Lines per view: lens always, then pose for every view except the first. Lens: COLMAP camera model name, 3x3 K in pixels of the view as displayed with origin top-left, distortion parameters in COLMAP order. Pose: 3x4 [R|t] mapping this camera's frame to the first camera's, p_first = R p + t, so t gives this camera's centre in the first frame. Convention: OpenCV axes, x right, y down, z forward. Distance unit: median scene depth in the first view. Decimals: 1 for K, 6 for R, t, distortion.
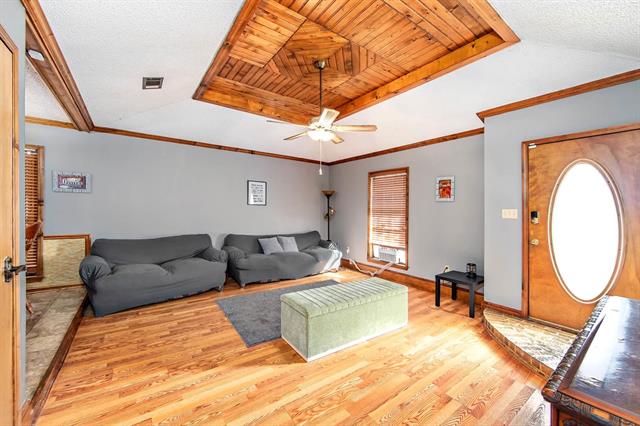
lens RADIAL K [[255.3, 0, 323.7], [0, 255.3, 212.2], [0, 0, 1]] dist [0.000541, -0.000120]
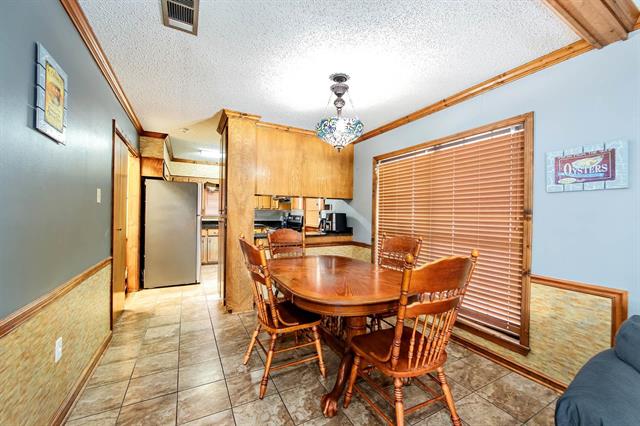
lens RADIAL K [[255.3, 0, 324.5], [0, 255.3, 215.9], [0, 0, 1]] dist [0.000541, -0.000120]
pose [[-0.135734, -0.008130, -0.990712, -0.479423], [-0.016856, 0.999841, -0.005896, -0.023213], [0.990602, 0.015899, -0.135850, 0.617410]]
